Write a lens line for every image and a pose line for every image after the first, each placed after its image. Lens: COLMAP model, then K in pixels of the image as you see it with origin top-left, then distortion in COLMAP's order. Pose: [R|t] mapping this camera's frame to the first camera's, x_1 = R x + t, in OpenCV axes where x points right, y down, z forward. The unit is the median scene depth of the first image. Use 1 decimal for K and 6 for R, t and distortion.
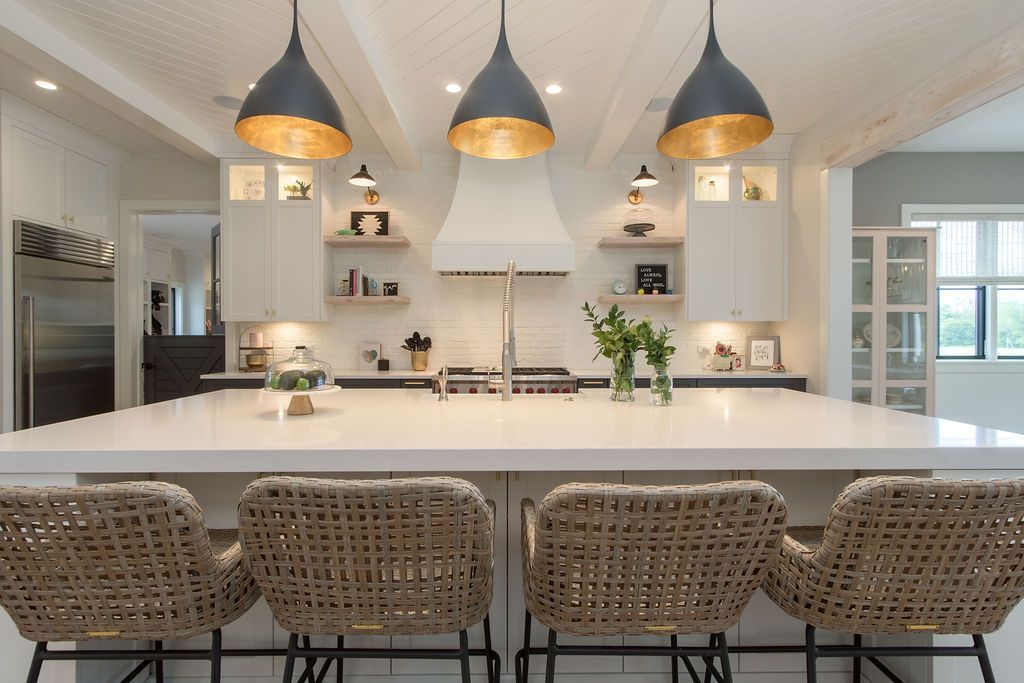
lens RADIAL K [[481.1, 0, 490.9], [0, 481.1, 339.7], [0, 0, 1]] dist [0.000198, 0.000281]
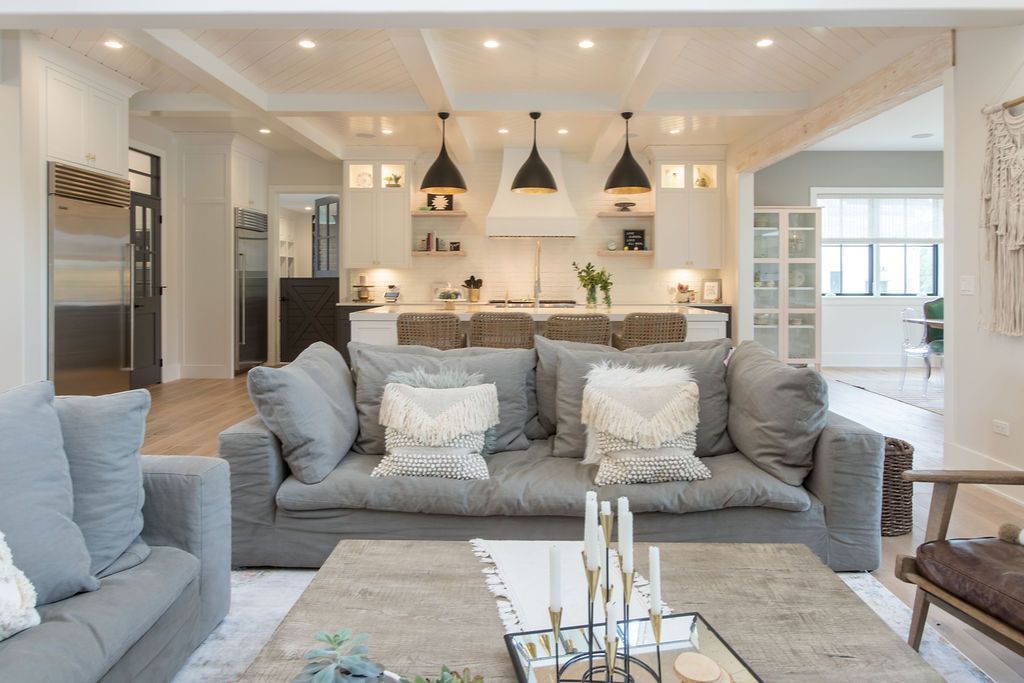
lens RADIAL K [[596.4, 0, 508.5], [0, 596.4, 280.1], [0, 0, 1]] dist [-0.000714, 0.000490]
pose [[0.999800, 0.003142, -0.019750, -0.007548], [-0.003220, 0.999987, -0.003914, 0.004321], [0.019738, 0.003977, 0.999797, -0.816596]]
